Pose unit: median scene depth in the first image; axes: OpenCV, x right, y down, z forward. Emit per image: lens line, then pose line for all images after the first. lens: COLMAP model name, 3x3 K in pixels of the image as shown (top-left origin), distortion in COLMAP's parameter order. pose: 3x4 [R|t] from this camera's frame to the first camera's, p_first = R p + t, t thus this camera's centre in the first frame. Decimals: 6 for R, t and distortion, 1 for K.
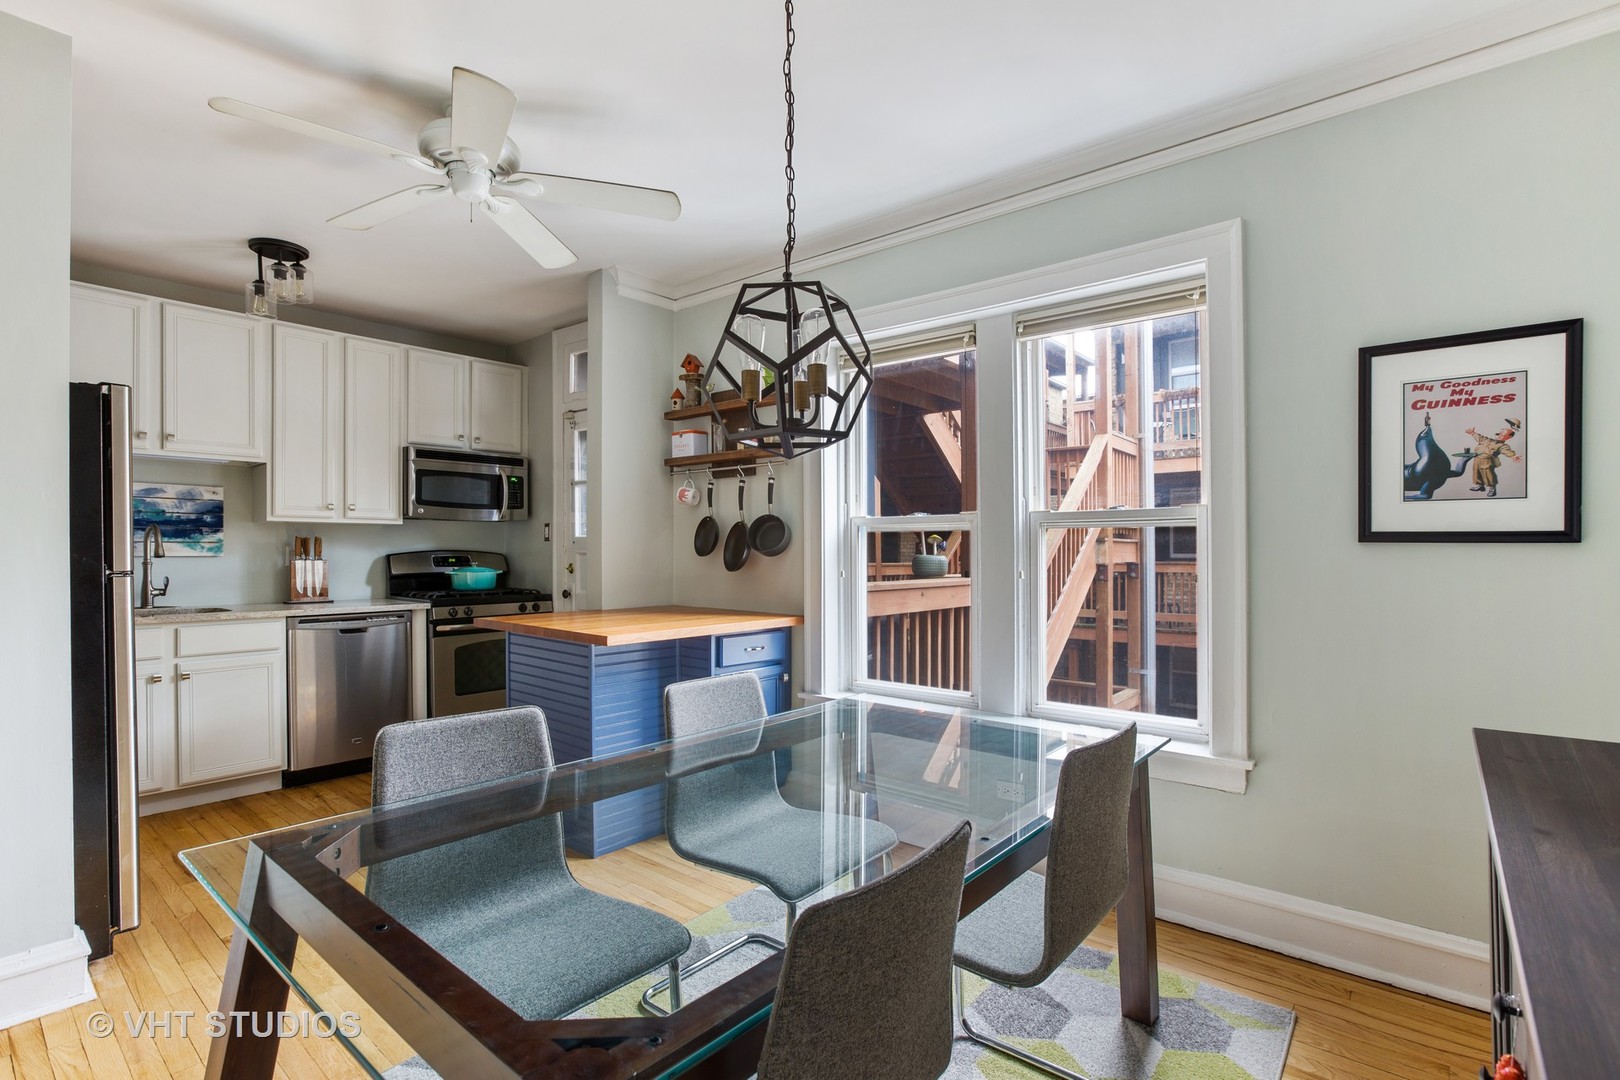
lens RADIAL K [[770.8, 0, 804.7], [0, 770.8, 554.1], [0, 0, 1]] dist [-0.029076, 0.008476]
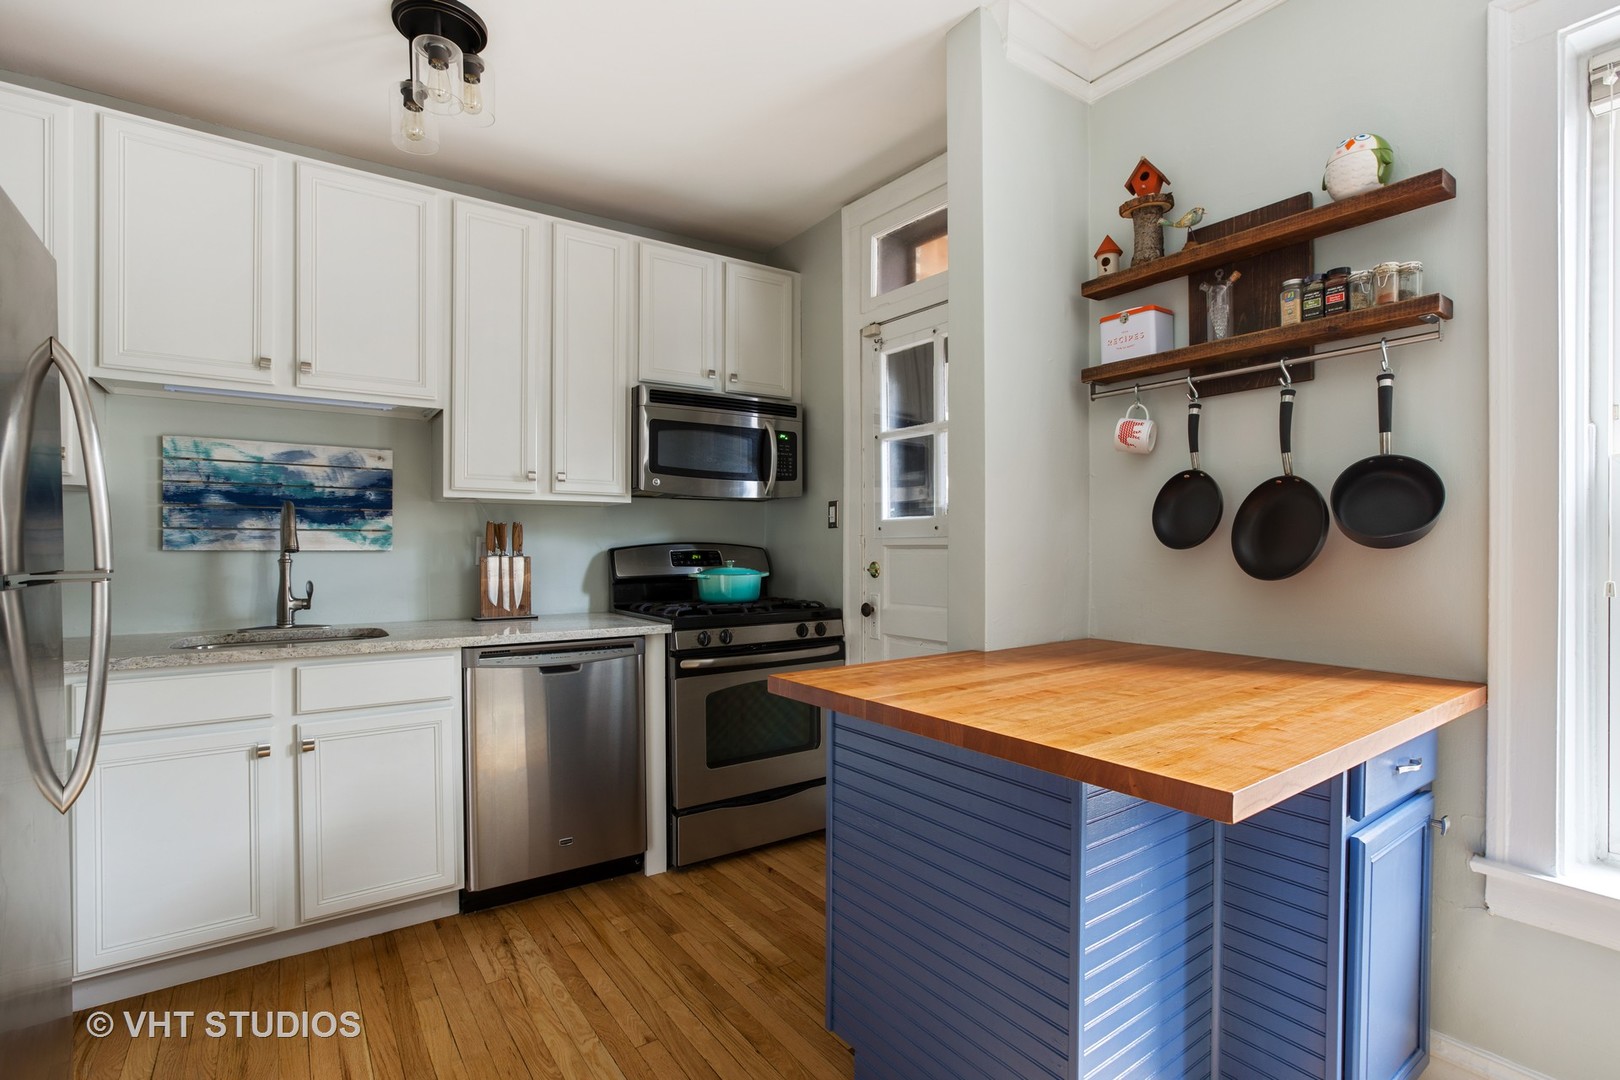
lens RADIAL K [[770.8, 0, 800.2], [0, 770.8, 547.7], [0, 0, 1]] dist [-0.029076, 0.008476]
pose [[0.965907, -0.001461, -0.258884, -0.235125], [0.000252, 0.999989, -0.004701, 0.003524], [0.258888, 0.004476, 0.965897, 0.436870]]
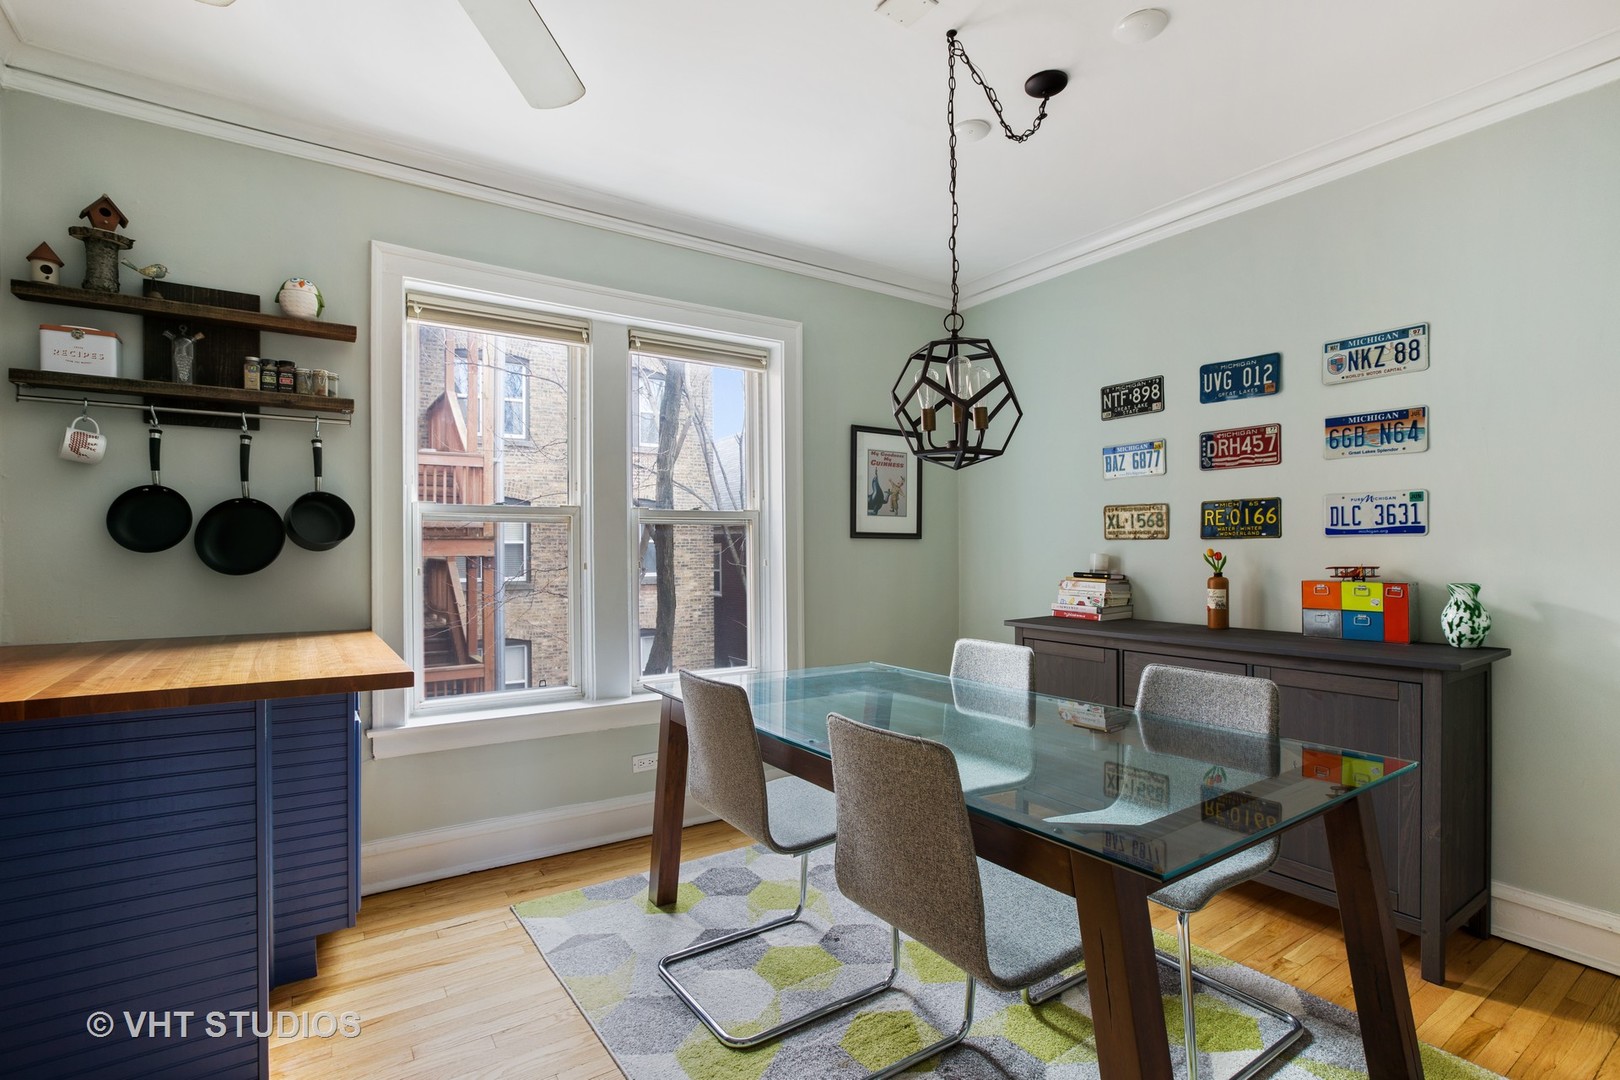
lens RADIAL K [[785.6, 0, 813.8], [0, 785.6, 551.6], [0, 0, 1]] dist [-0.028917, 0.012616]
pose [[0.259916, 0.001398, 0.965630, -0.551425], [0.016569, 0.999845, -0.005907, 0.013070], [-0.965489, 0.017535, 0.259853, 0.344777]]
